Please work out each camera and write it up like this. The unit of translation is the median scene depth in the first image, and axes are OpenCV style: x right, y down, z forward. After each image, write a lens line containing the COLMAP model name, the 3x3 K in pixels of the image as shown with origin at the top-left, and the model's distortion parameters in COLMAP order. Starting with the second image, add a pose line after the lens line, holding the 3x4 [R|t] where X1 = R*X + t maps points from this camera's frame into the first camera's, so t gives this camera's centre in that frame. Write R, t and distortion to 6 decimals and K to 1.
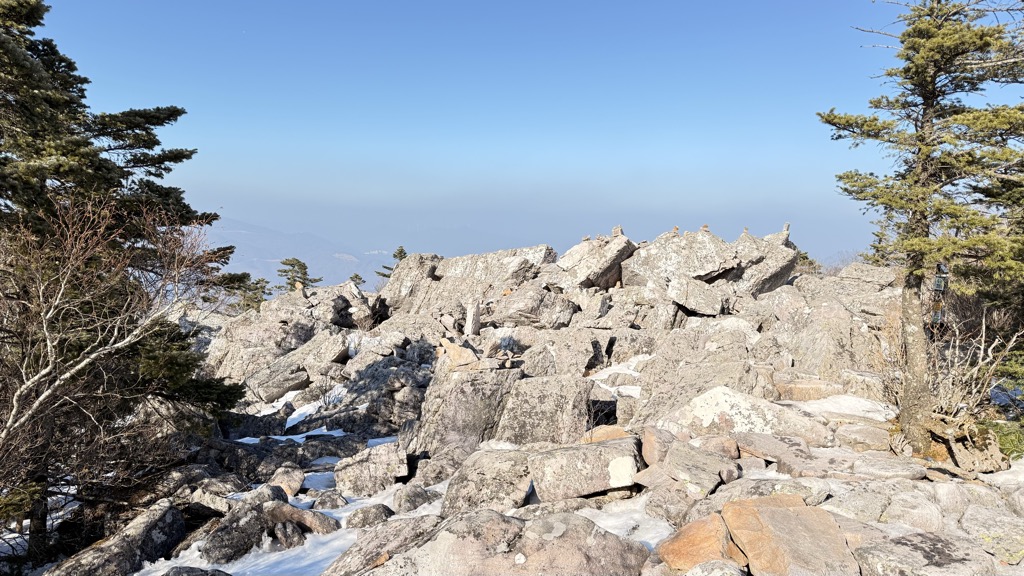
lens RADIAL K [[764.6, 0, 511.5], [0, 764.6, 288.4], [0, 0, 1]] dist [0.014328, 0.001247]
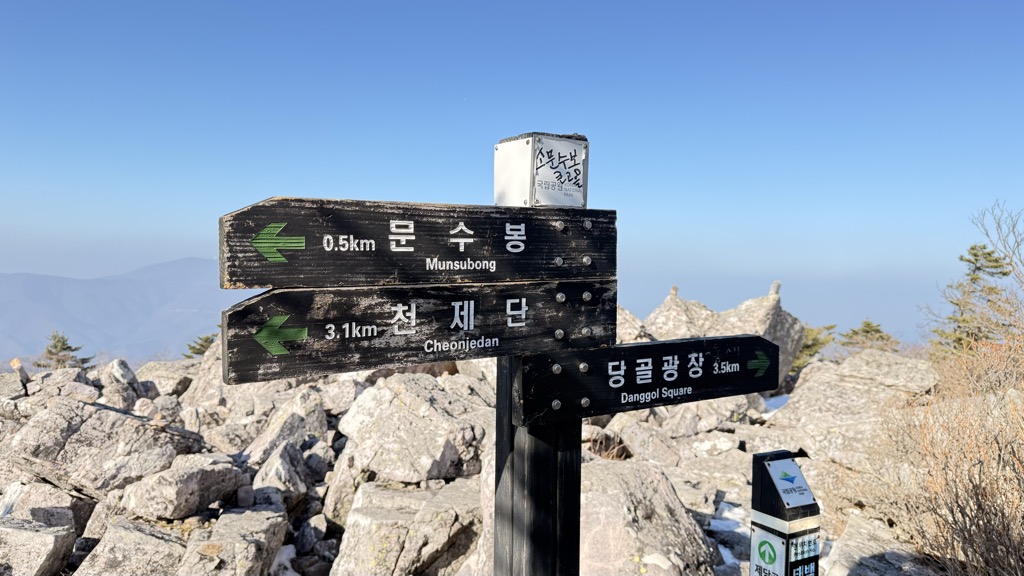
lens RADIAL K [[764.6, 0, 512.7], [0, 764.6, 284.8], [0, 0, 1]] dist [0.014328, 0.001247]
pose [[0.992378, 0.012640, -0.122583, 0.258688], [-0.023198, 0.996104, -0.085085, -0.027533], [0.121030, 0.087280, 0.988804, 0.402822]]
